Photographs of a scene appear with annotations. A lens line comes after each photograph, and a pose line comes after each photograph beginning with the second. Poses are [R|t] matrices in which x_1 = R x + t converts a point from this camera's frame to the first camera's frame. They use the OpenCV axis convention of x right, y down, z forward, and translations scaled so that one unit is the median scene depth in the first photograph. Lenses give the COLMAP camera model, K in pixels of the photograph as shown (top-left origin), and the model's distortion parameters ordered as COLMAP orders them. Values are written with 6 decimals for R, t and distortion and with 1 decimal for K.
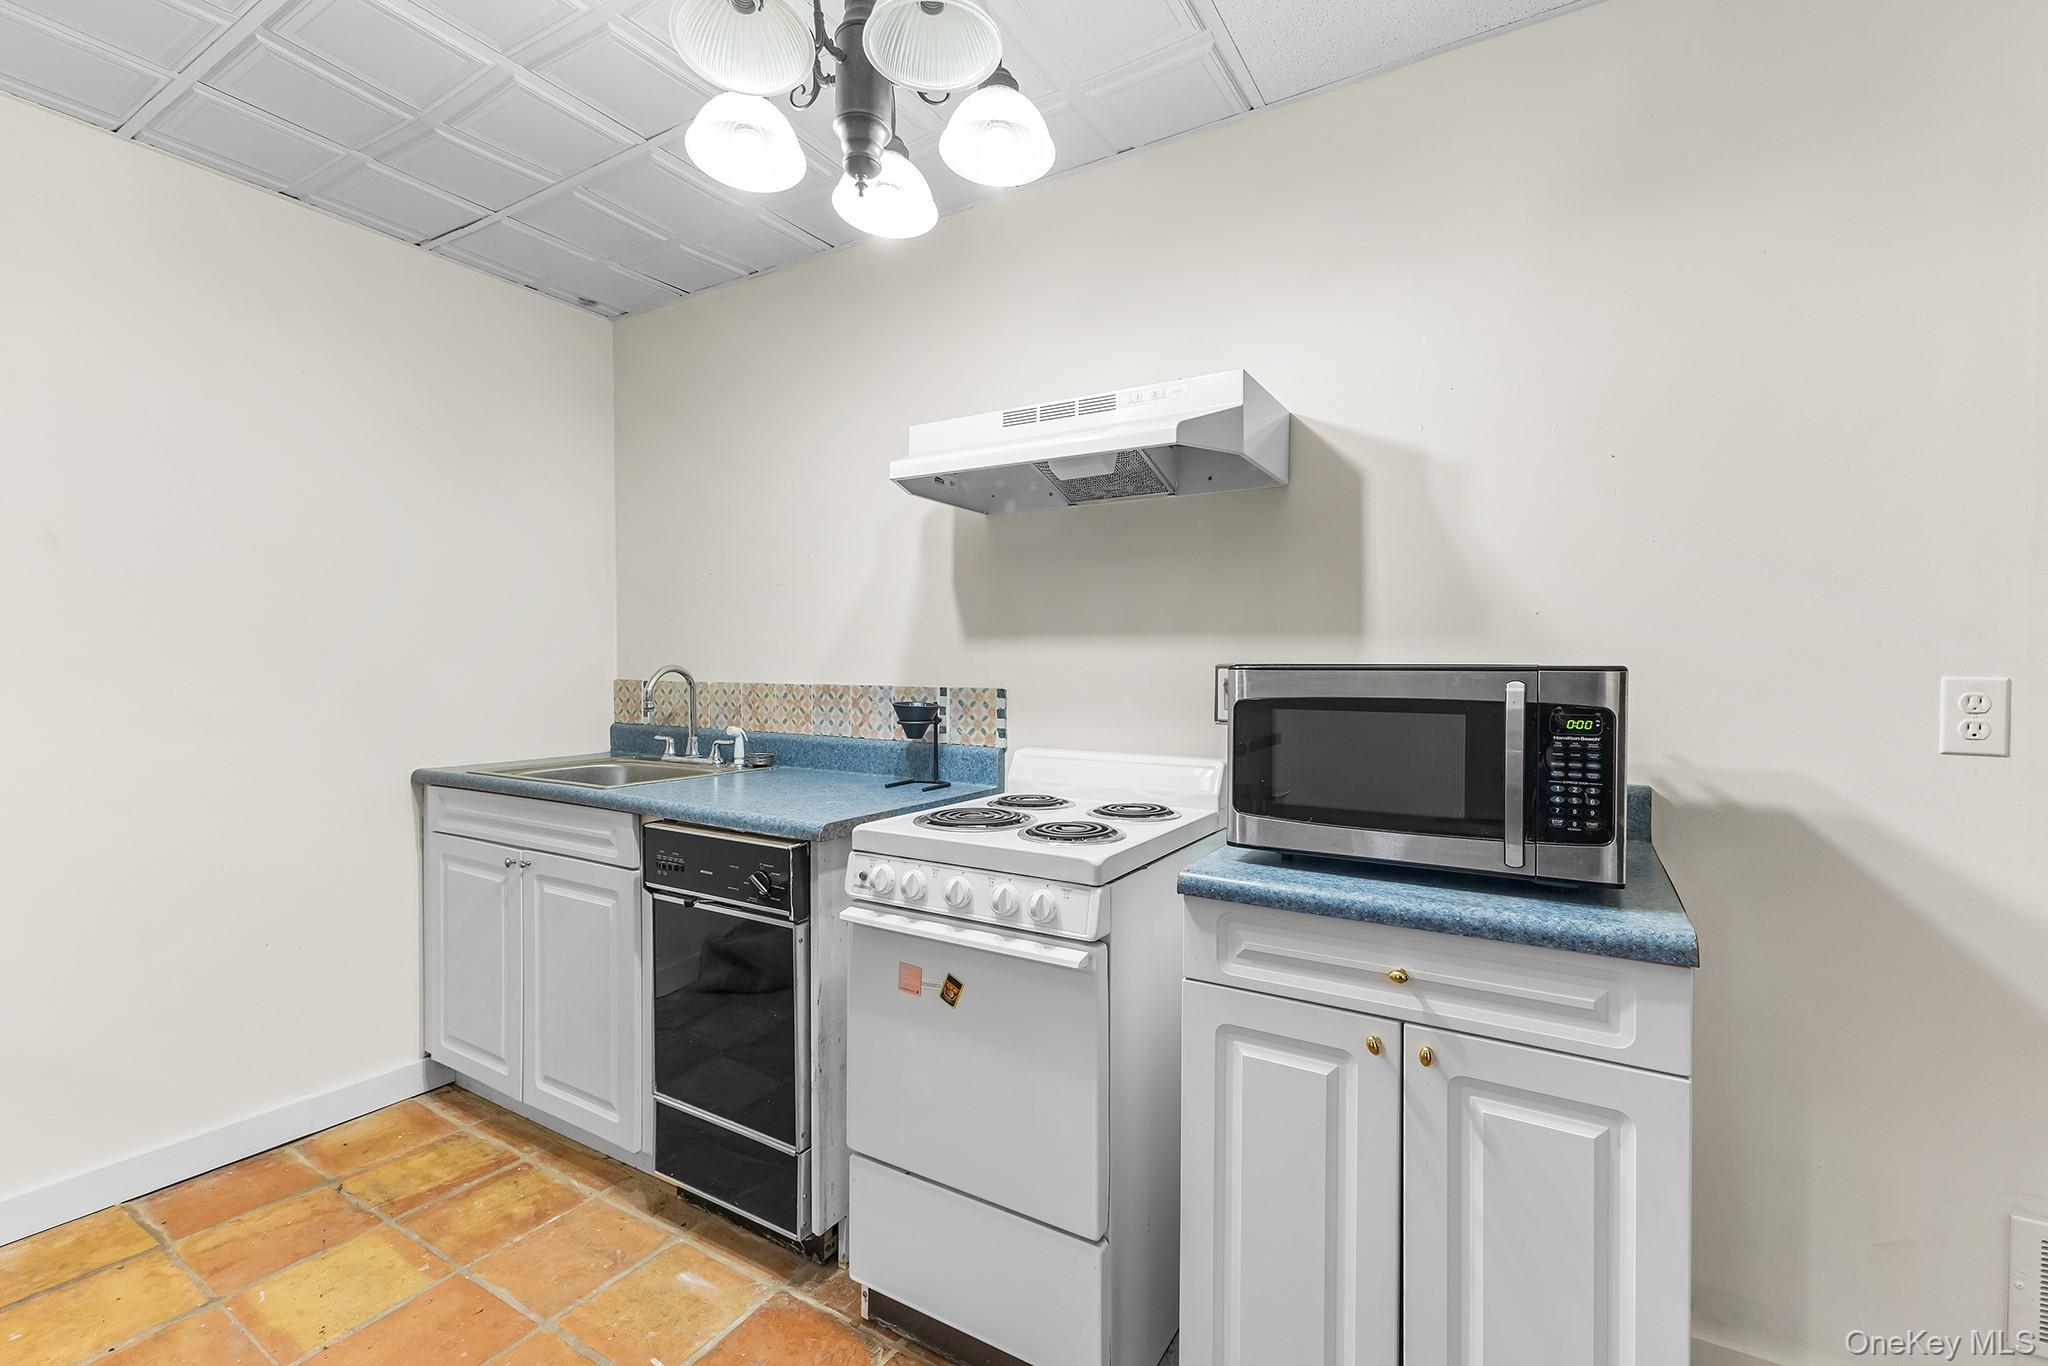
lens RADIAL K [[931.2, 0, 1024.0], [0, 931.2, 683.0], [0, 0, 1]] dist [0.015271, 0.000265]
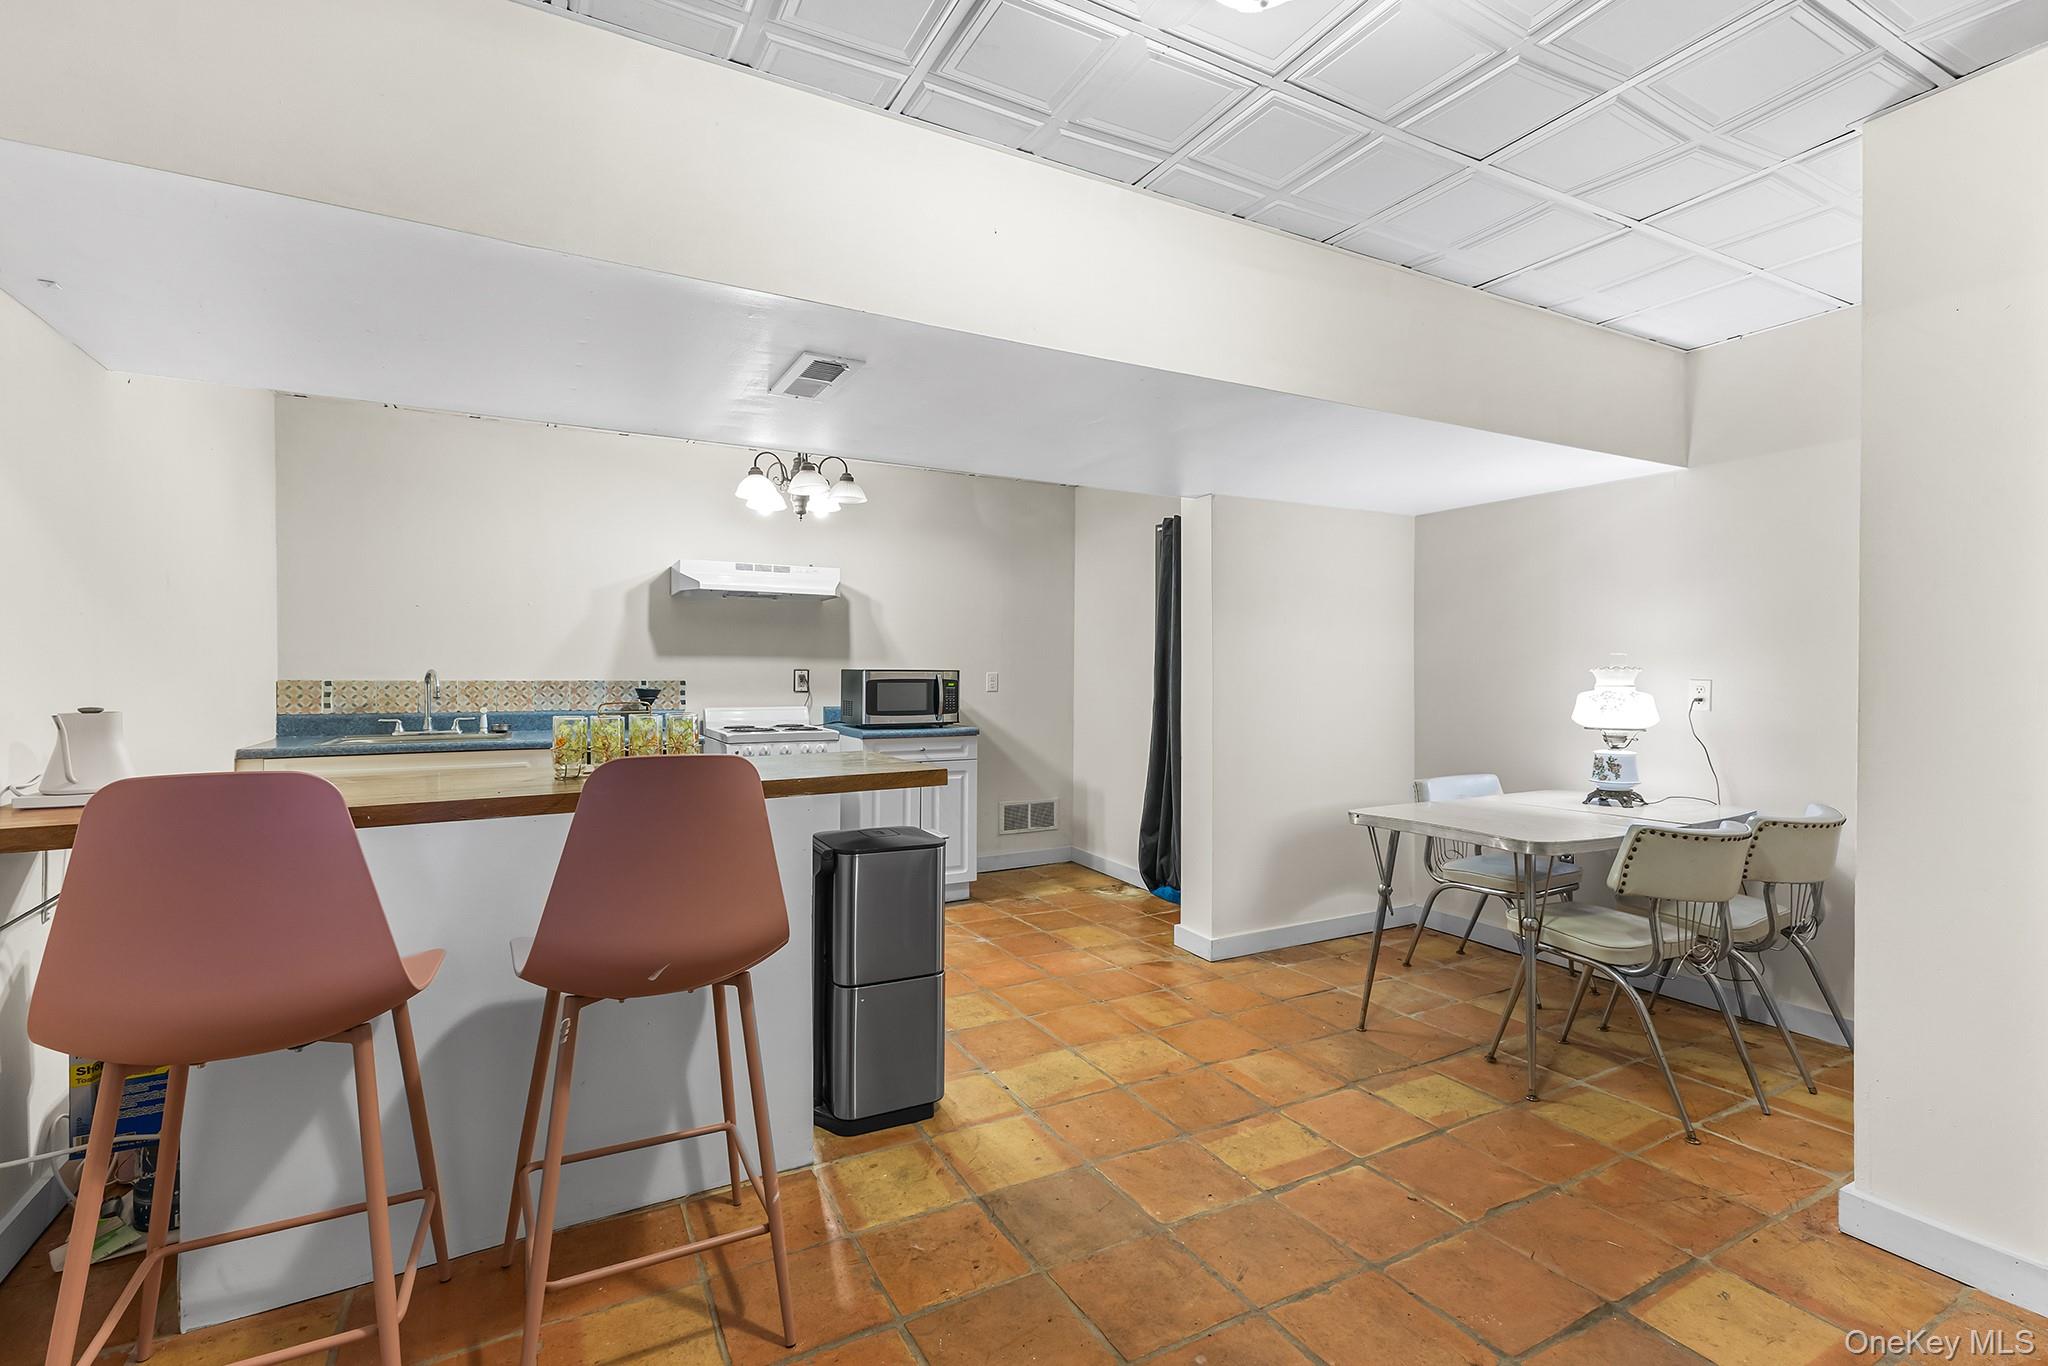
lens RADIAL K [[883.6, 0, 1025.3], [0, 883.6, 674.4], [0, 0, 1]] dist [0.002334, 0.000183]
pose [[0.530346, -0.006324, 0.847758, -1.730880], [0.013317, 0.999911, -0.000873, 0.005317], [-0.847677, 0.011753, 0.530383, -0.919410]]
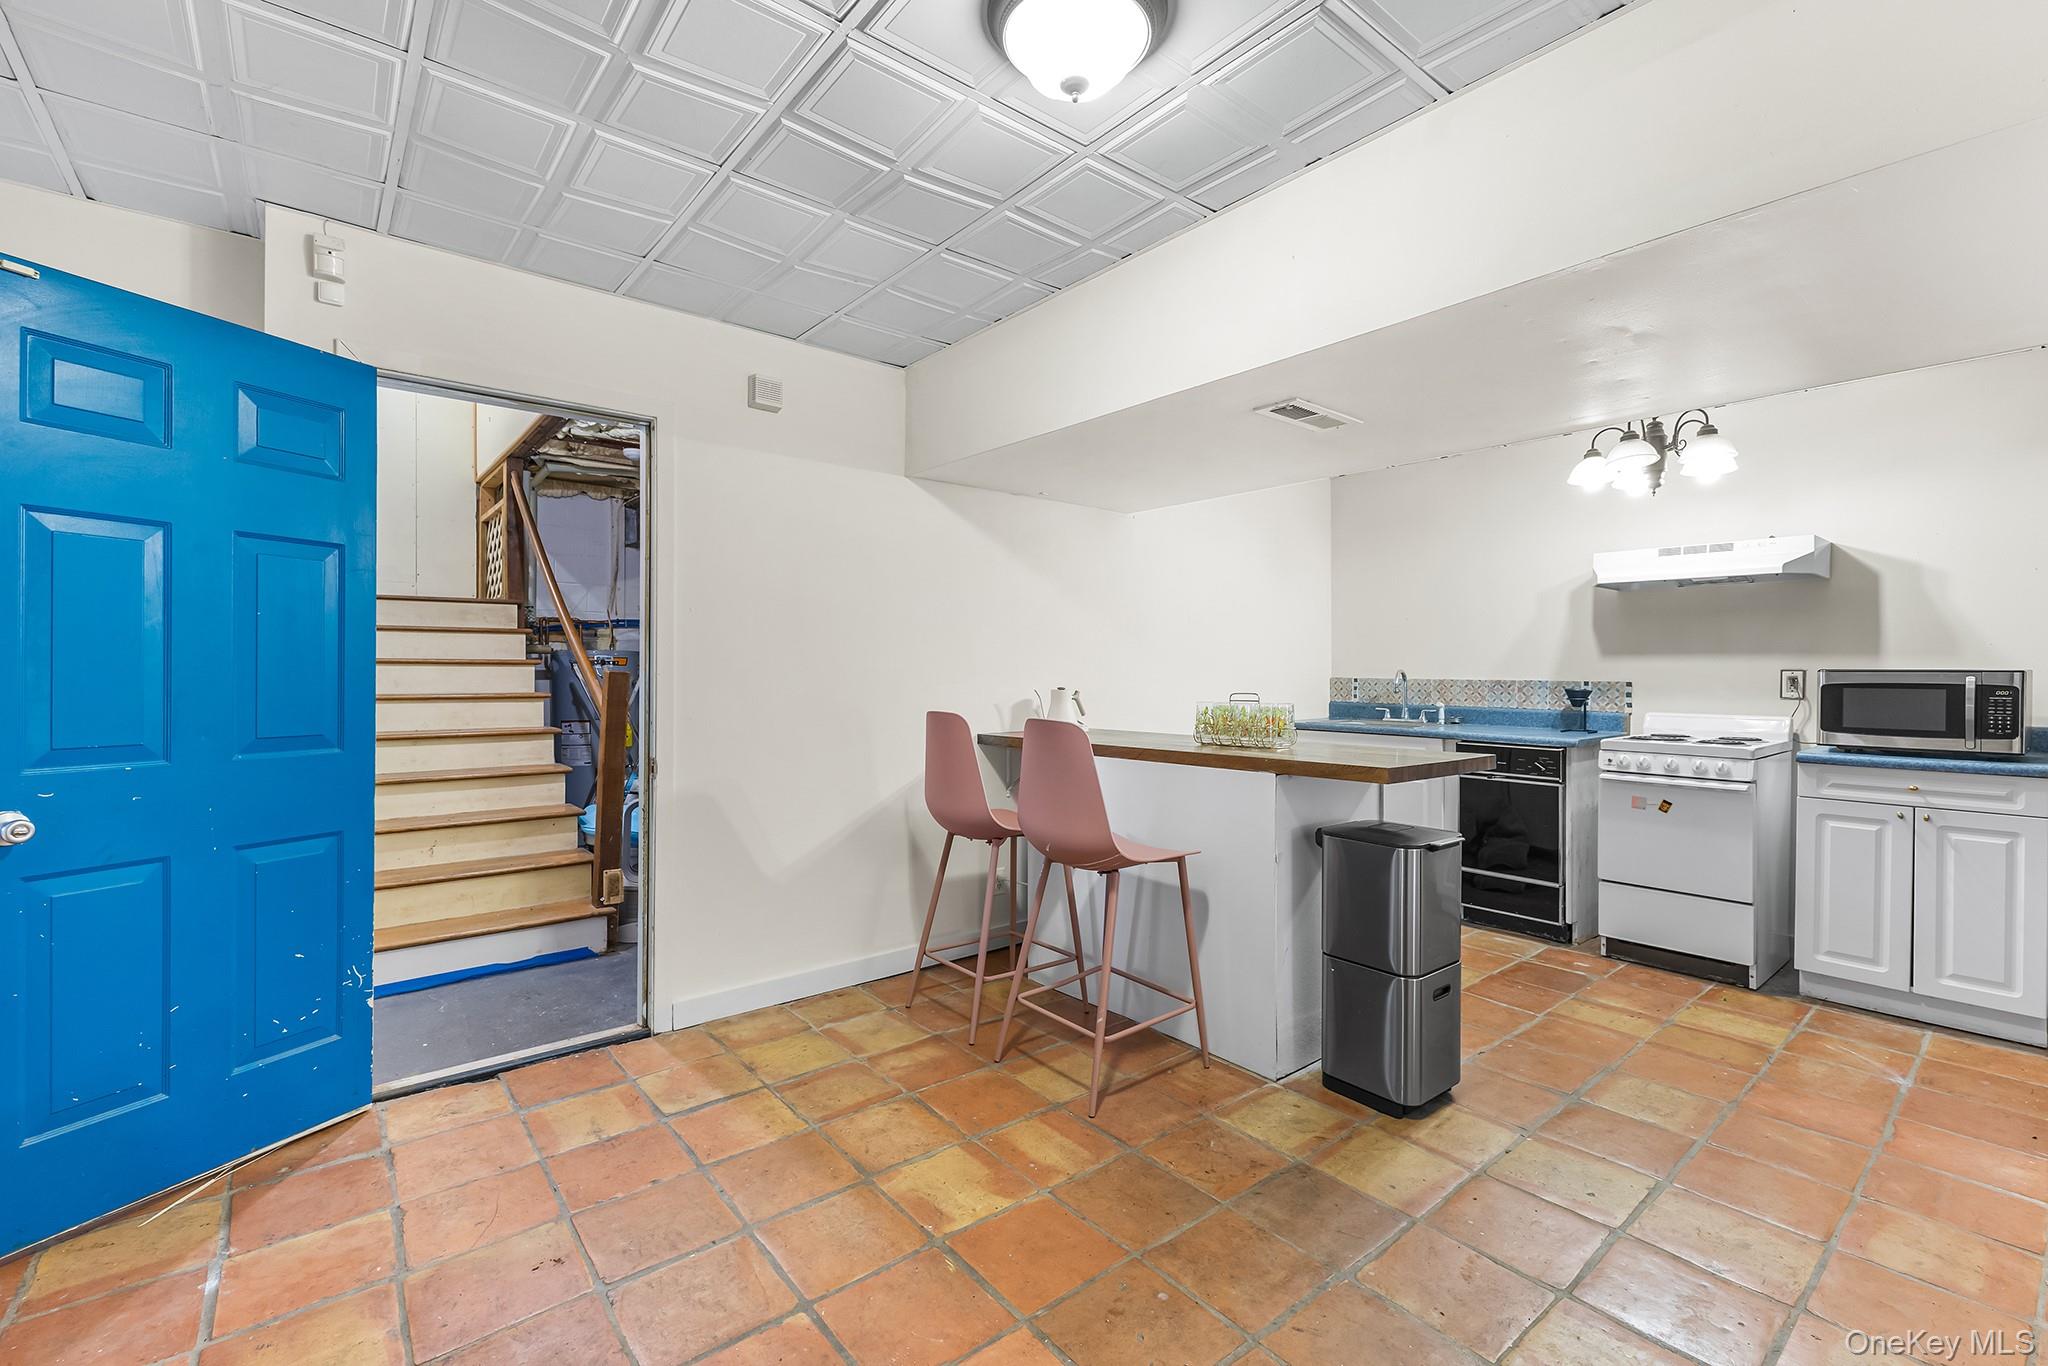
lens RADIAL K [[883.7, 0, 1023.9], [0, 883.7, 678.4], [0, 0, 1]] dist [-0.000195, -0.001132]
pose [[0.935005, 0.001883, -0.354630, -0.731583], [-0.004402, 0.999970, -0.006296, 0.021427], [0.354608, 0.007448, 0.934986, -1.528484]]
